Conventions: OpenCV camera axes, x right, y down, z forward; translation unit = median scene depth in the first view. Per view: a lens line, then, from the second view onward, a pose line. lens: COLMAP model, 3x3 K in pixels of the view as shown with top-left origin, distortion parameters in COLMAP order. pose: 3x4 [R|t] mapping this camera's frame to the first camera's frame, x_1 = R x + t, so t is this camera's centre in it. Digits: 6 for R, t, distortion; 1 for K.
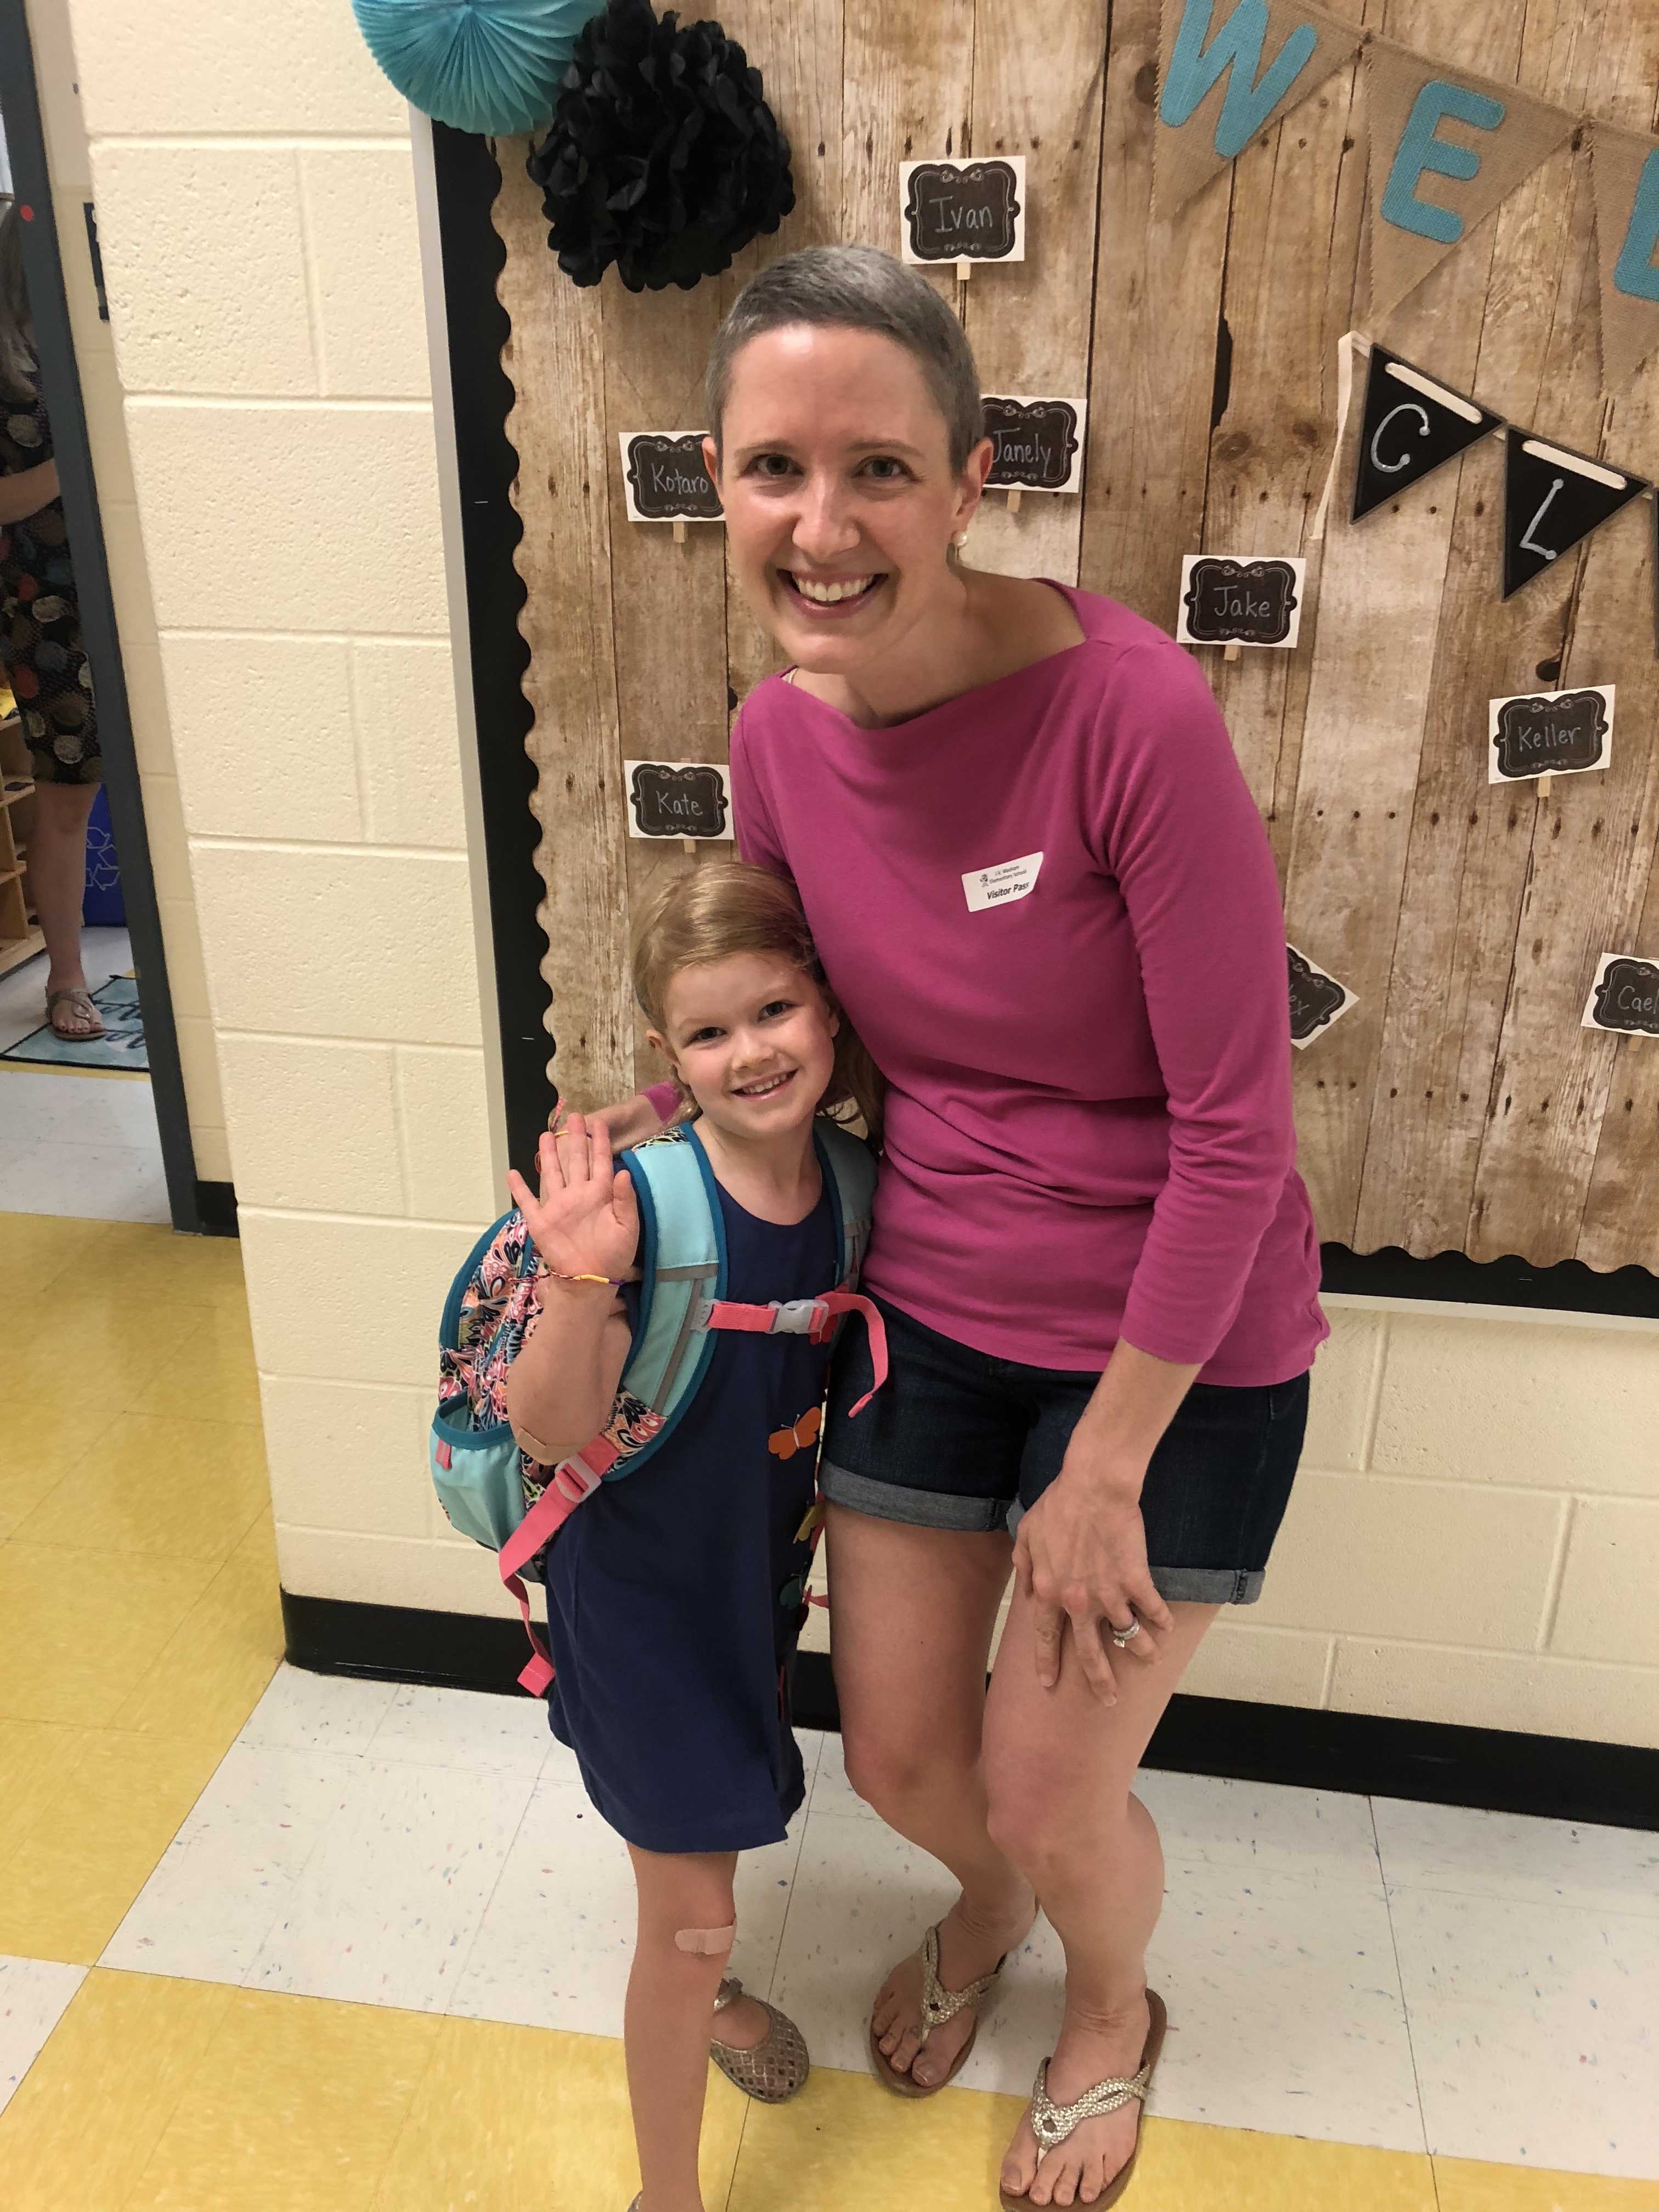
lens RADIAL K [[1782.1, 0, 782.9], [0, 1782.1, 1051.2], [0, 0, 1]] dist [0.012670, -0.029247]
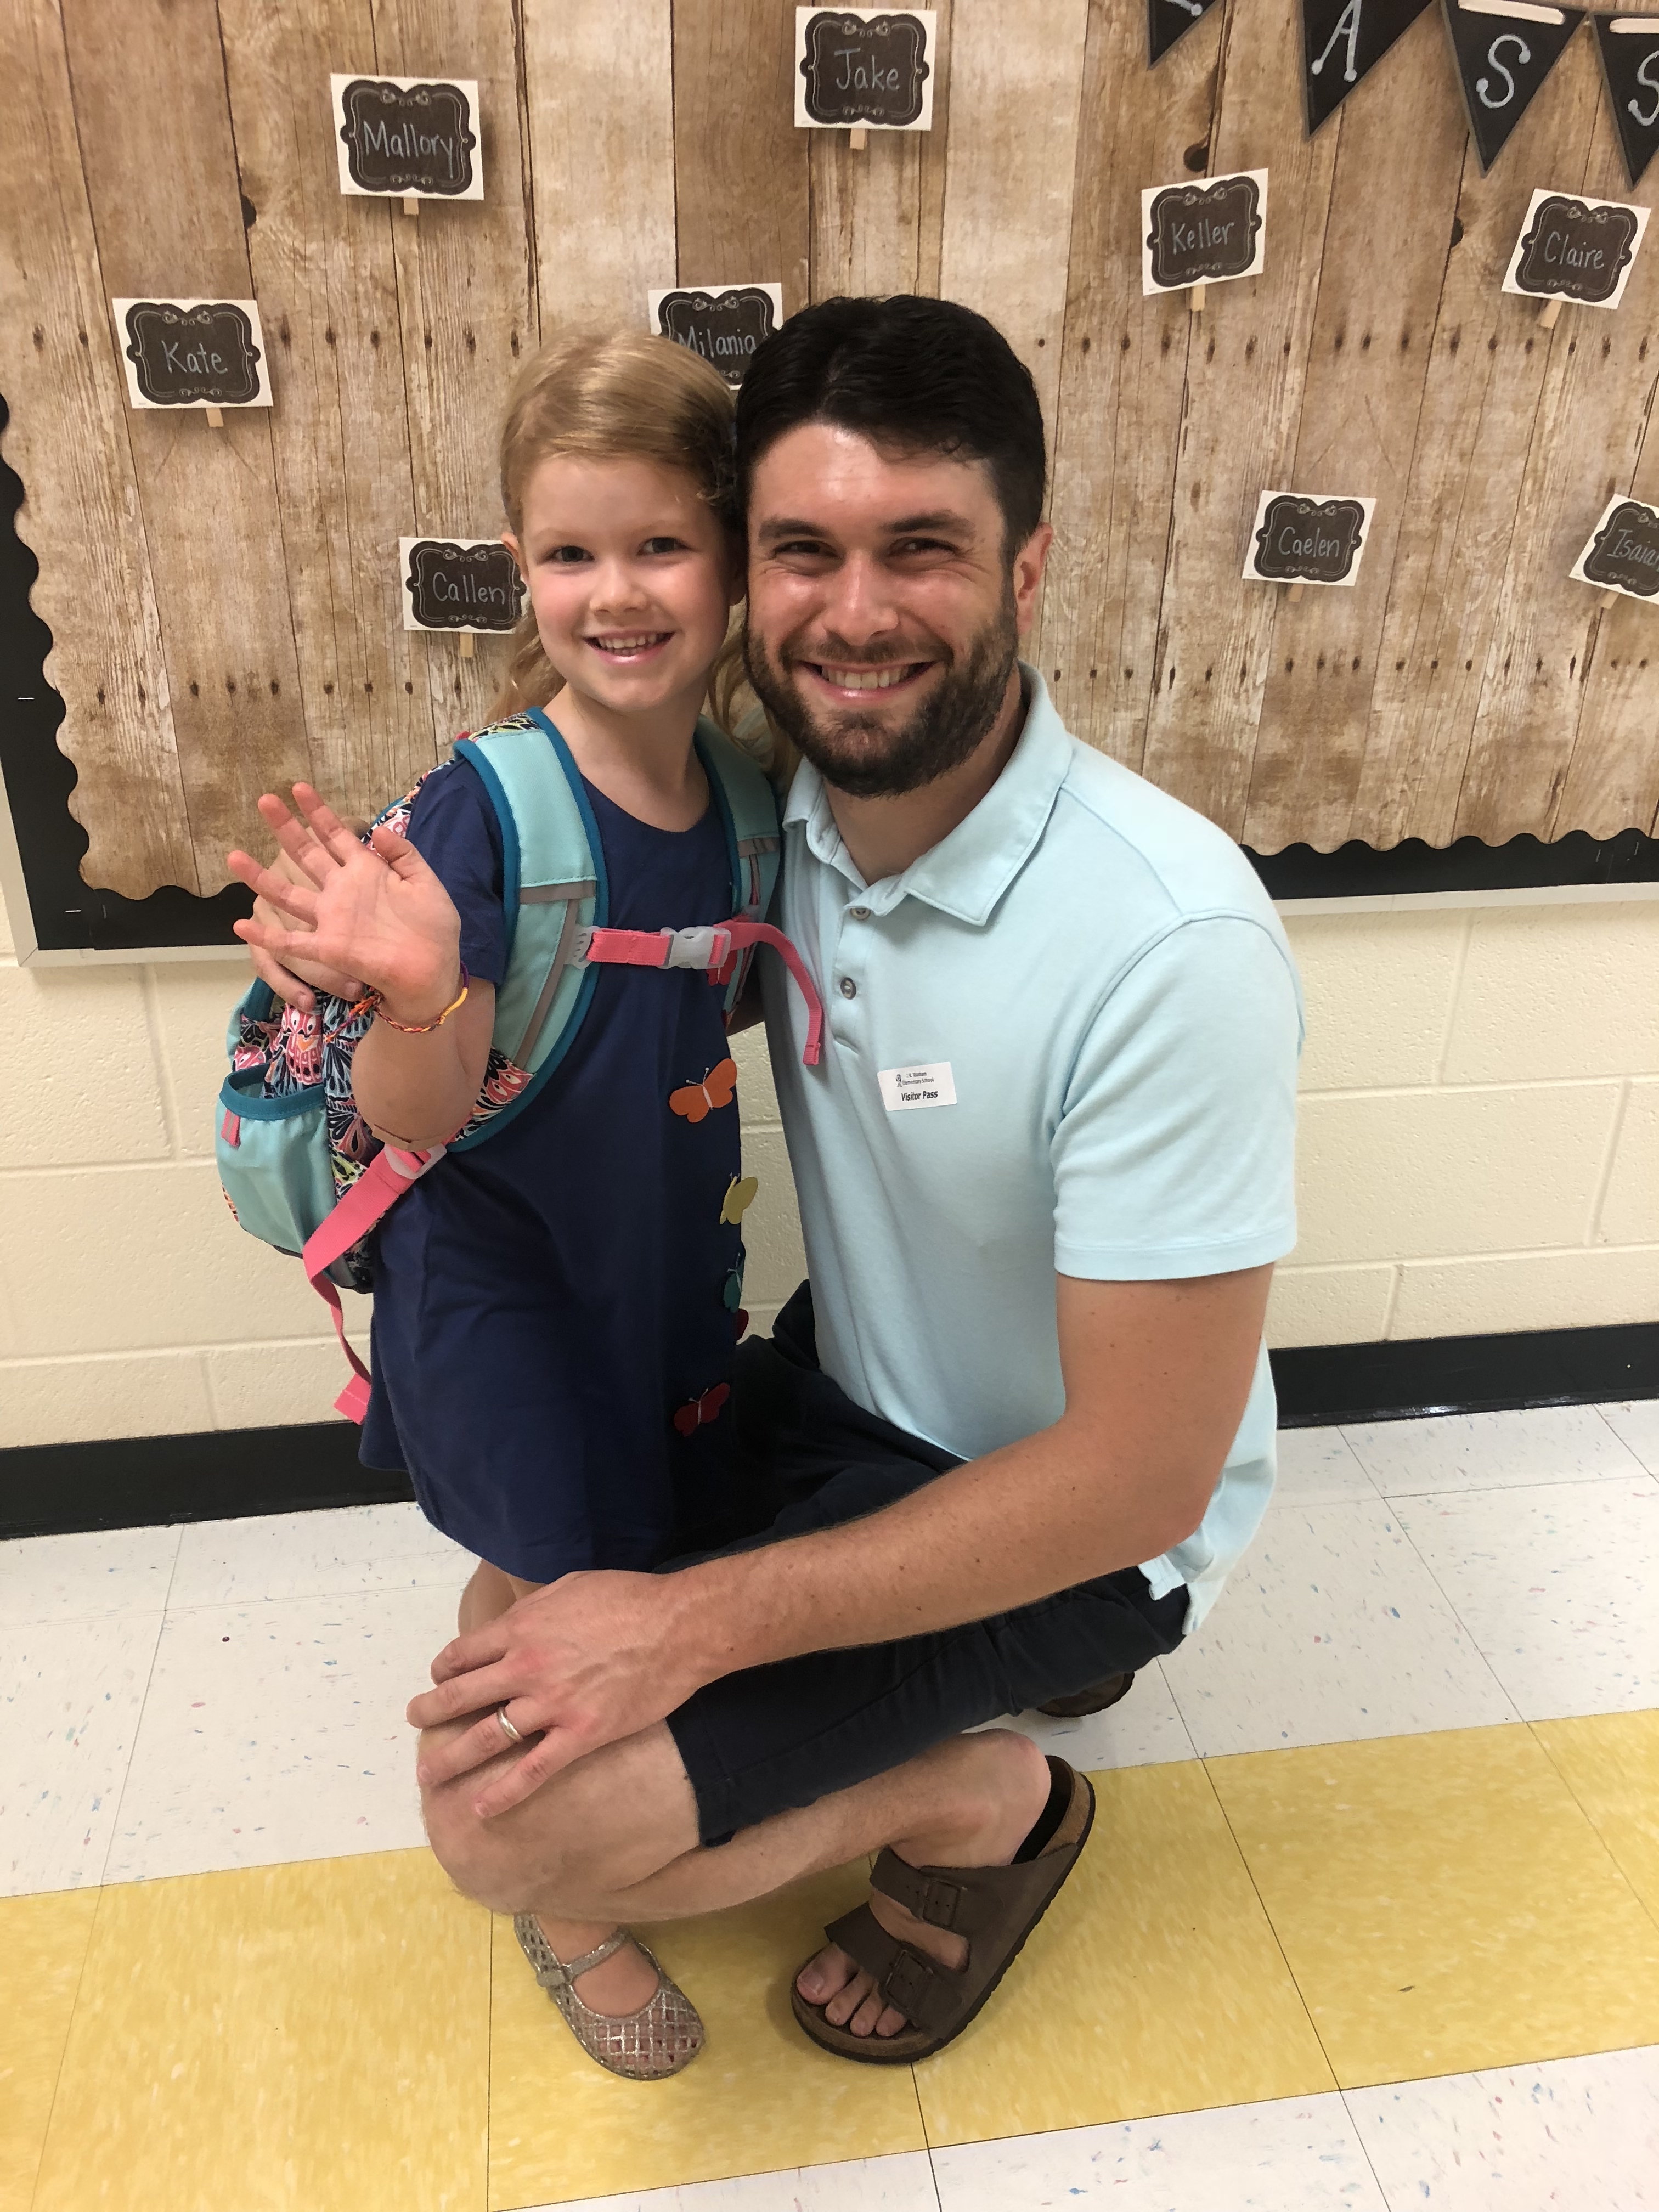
lens RADIAL K [[1782.1, 0, 818.8], [0, 1782.1, 1098.9], [0, 0, 1]] dist [0.012670, -0.029247]
pose [[0.948877, -0.128716, 0.288210, -0.067766], [0.100682, 0.988805, 0.110126, 0.128654], [-0.299158, -0.075479, 0.951214, 0.153305]]
